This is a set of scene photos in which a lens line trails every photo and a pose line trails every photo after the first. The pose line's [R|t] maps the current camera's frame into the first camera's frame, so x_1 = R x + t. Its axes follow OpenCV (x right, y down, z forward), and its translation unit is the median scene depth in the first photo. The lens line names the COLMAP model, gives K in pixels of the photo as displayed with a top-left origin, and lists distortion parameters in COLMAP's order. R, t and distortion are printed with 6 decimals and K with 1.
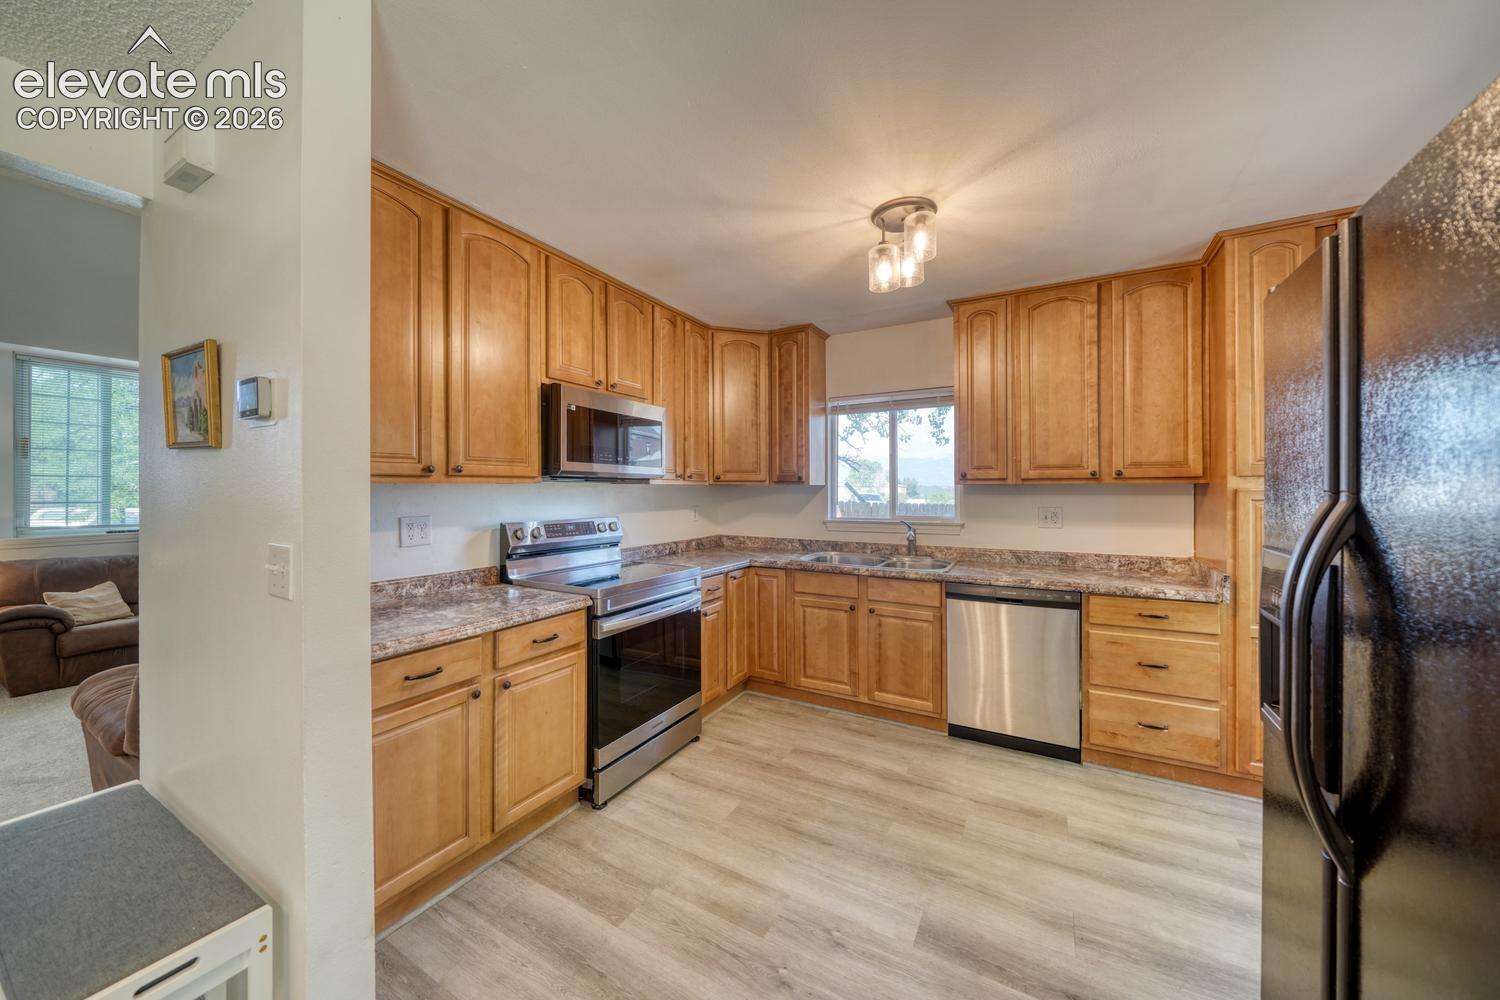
lens RADIAL K [[524.6, 0, 753.3], [0, 524.6, 488.4], [0, 0, 1]] dist [-0.006098, -0.000162]
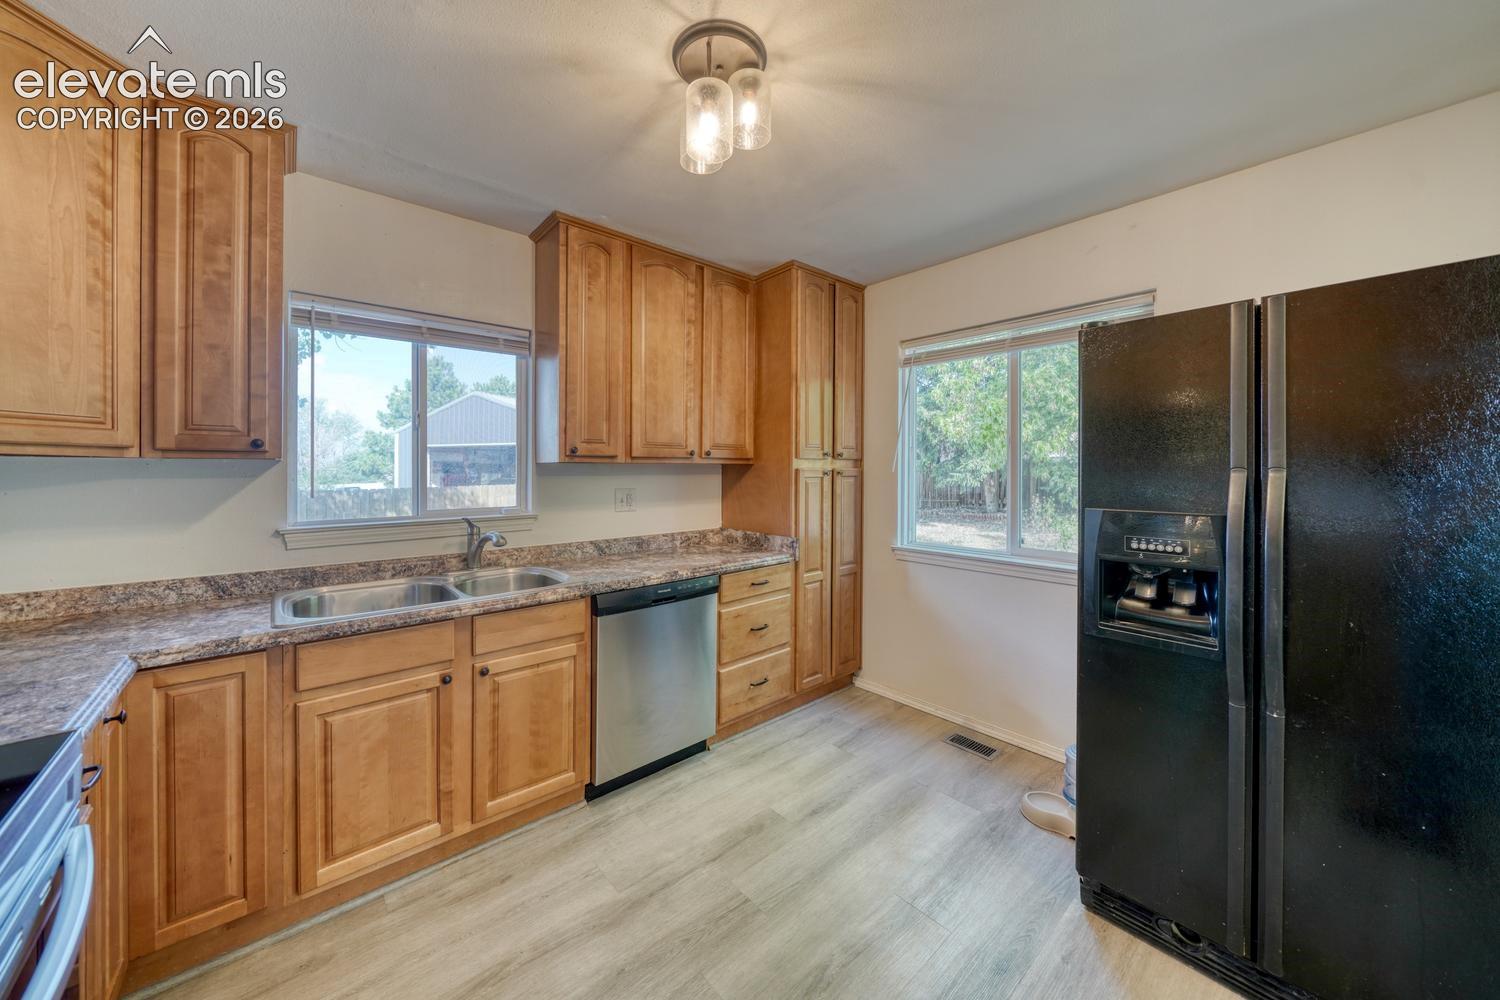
lens RADIAL K [[524.6, 0, 732.0], [0, 524.6, 469.4], [0, 0, 1]] dist [-0.006098, -0.000162]
pose [[0.342350, 0.003178, 0.939567, -0.253709], [-0.000340, 0.999995, -0.003258, 0.005323], [-0.939573, 0.000796, 0.342349, 0.565198]]
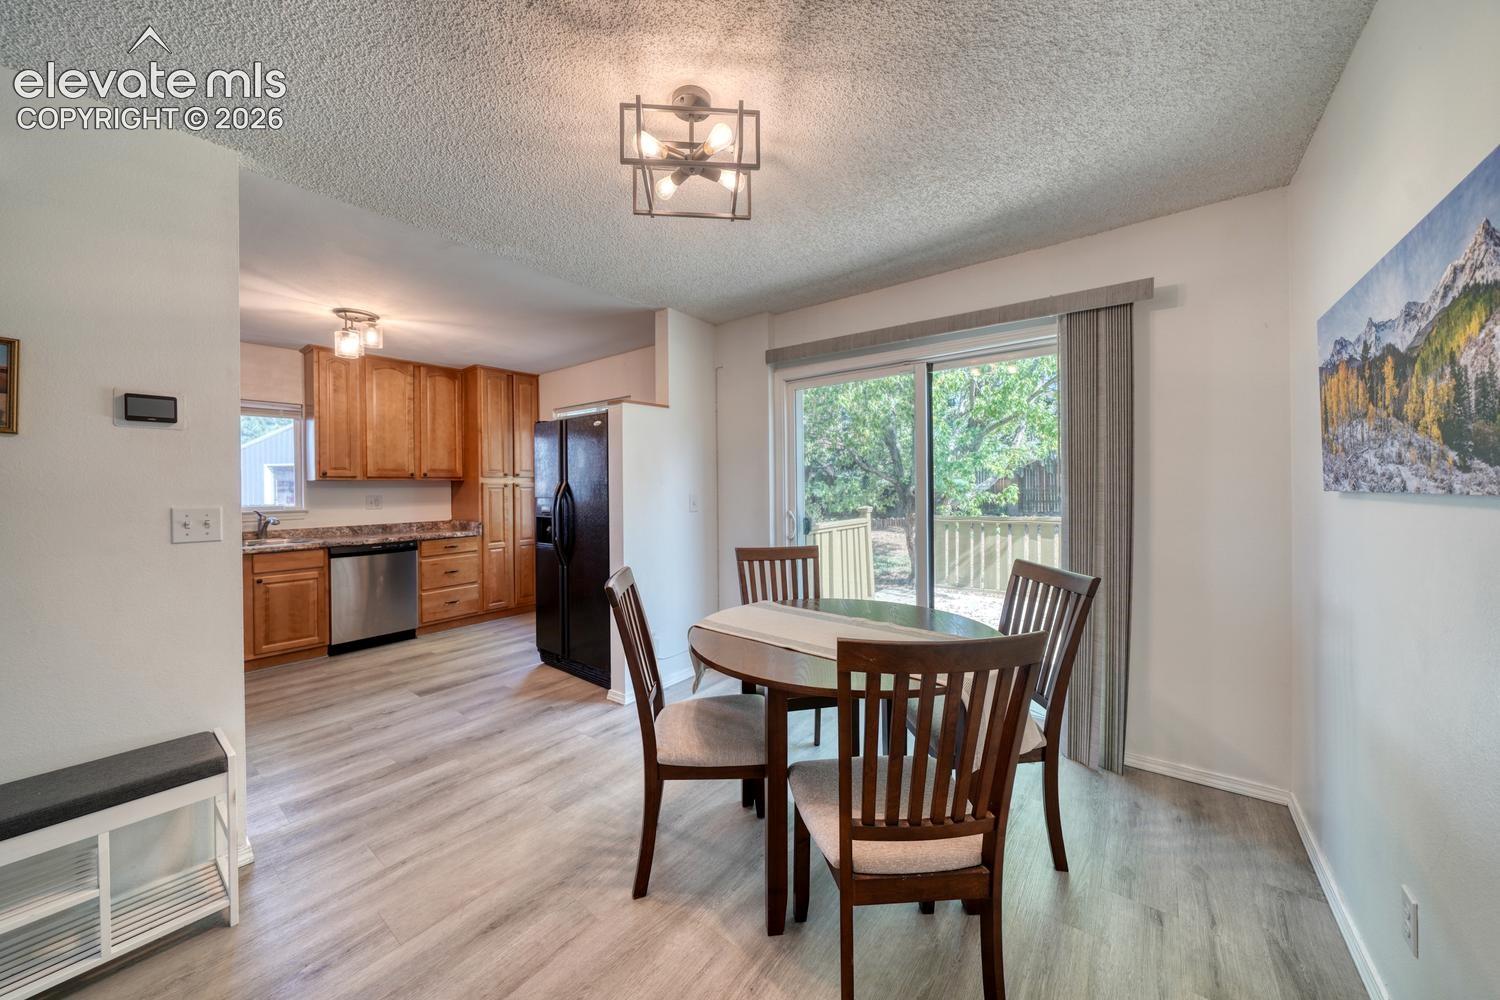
lens RADIAL K [[524.6, 0, 741.9], [0, 524.6, 490.6], [0, 0, 1]] dist [-0.006098, -0.000162]
pose [[0.154773, -0.007845, 0.987919, -0.865553], [0.009485, 0.999934, 0.006454, 0.023560], [-0.987905, 0.008371, 0.154837, -0.338361]]
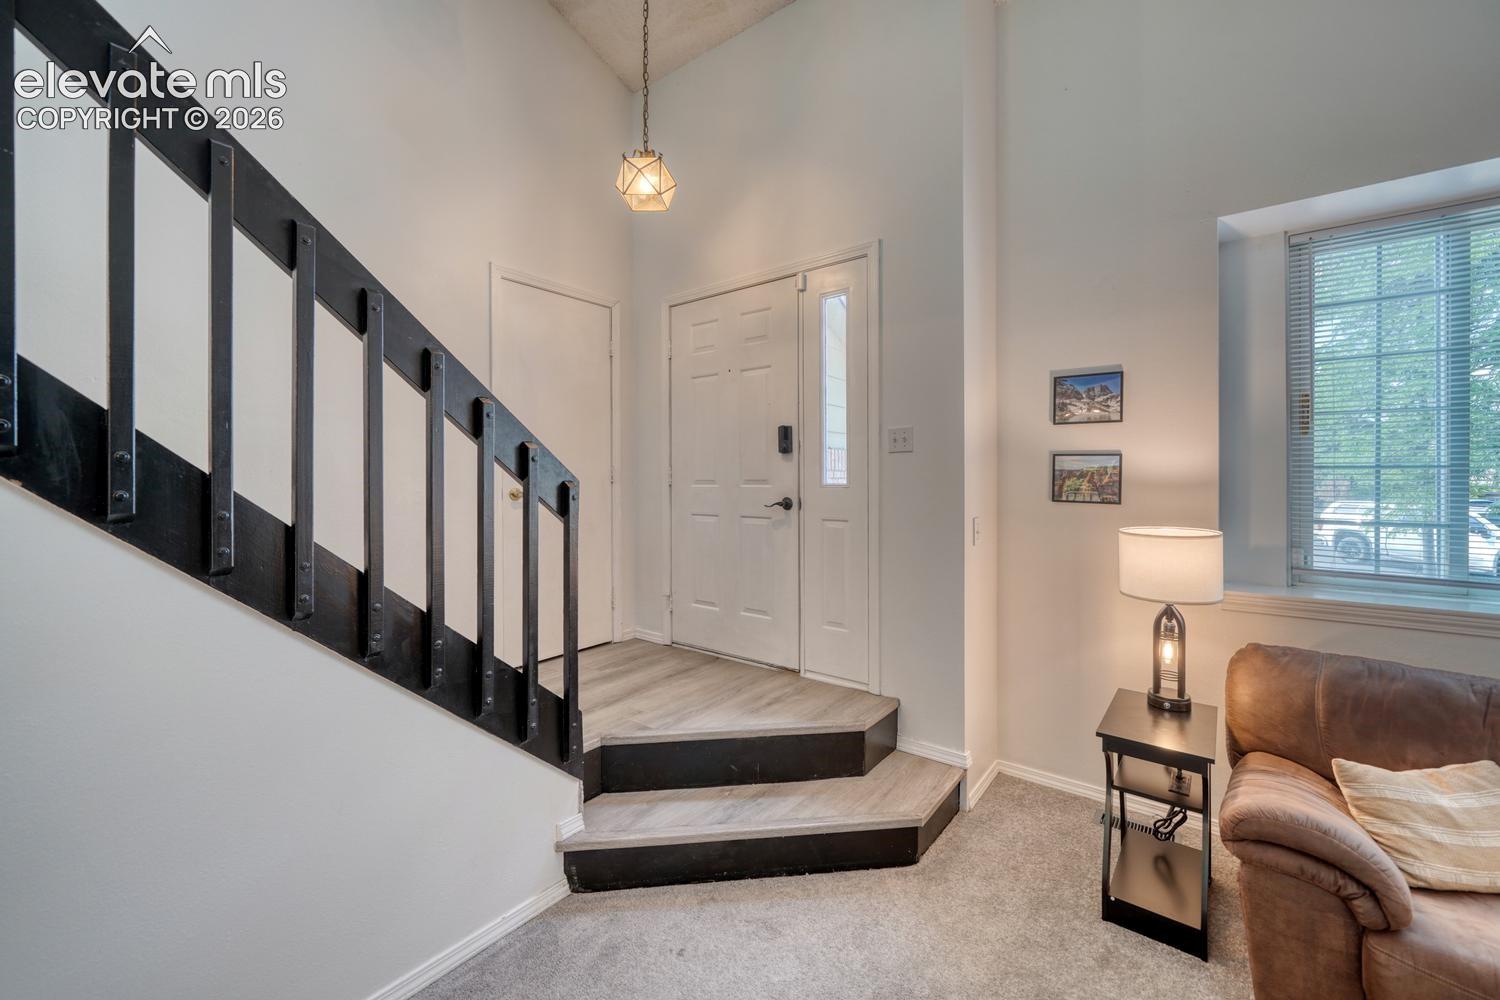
lens RADIAL K [[610.7, 0, 731.8], [0, 610.7, 481.2], [0, 0, 1]] dist [-0.000898, -0.000779]
pose [[-0.150431, -0.001049, -0.988620, -1.072264], [-0.001465, 0.999999, -0.000838, -0.017867], [0.988619, 0.001322, -0.150432, 0.785824]]
